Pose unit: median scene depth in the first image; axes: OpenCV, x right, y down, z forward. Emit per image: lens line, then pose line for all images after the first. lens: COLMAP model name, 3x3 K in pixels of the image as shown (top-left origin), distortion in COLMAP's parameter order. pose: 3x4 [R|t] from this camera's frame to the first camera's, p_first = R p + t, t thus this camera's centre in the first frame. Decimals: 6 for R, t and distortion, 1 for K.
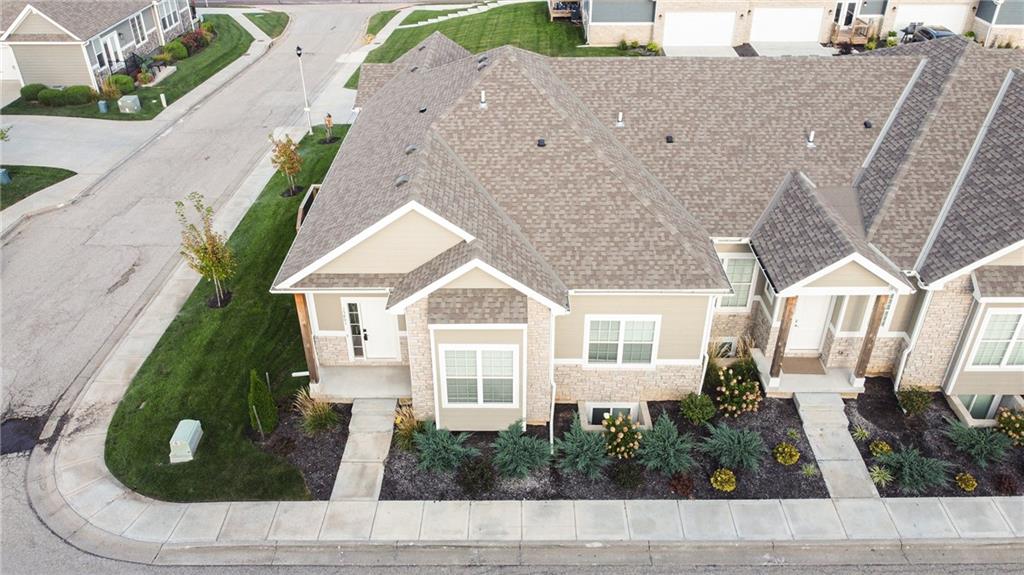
lens RADIAL K [[778.5, 0, 508.3], [0, 778.5, 288.2], [0, 0, 1]] dist [0.000331, -0.001477]
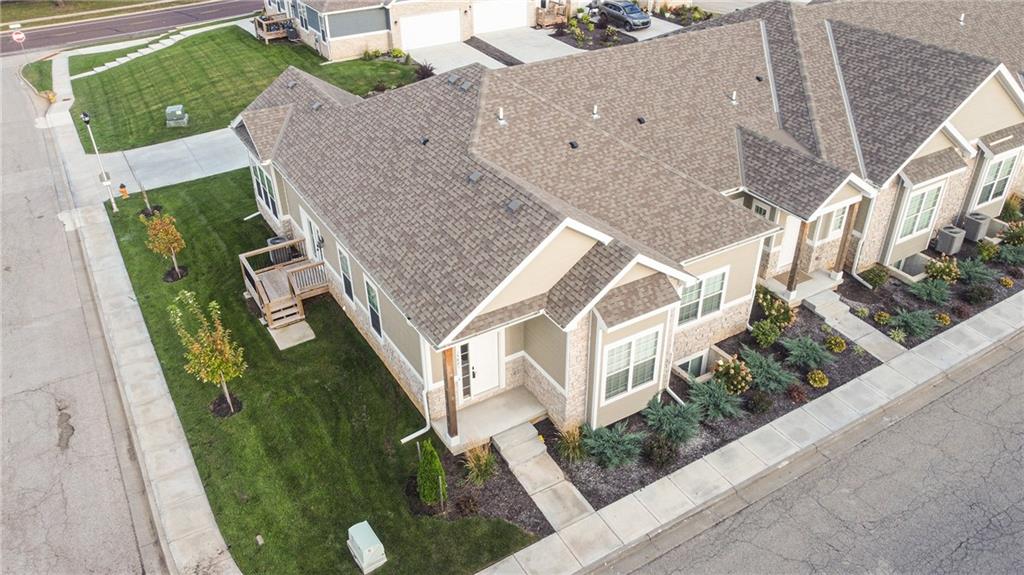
lens RADIAL K [[778.5, 0, 508.3], [0, 778.5, 288.2], [0, 0, 1]] dist [0.000331, -0.001477]
pose [[0.851539, -0.284874, 0.440146, -0.584198], [0.286498, 0.955913, 0.064411, -0.098052], [-0.439091, 0.071252, 0.895613, 0.106635]]
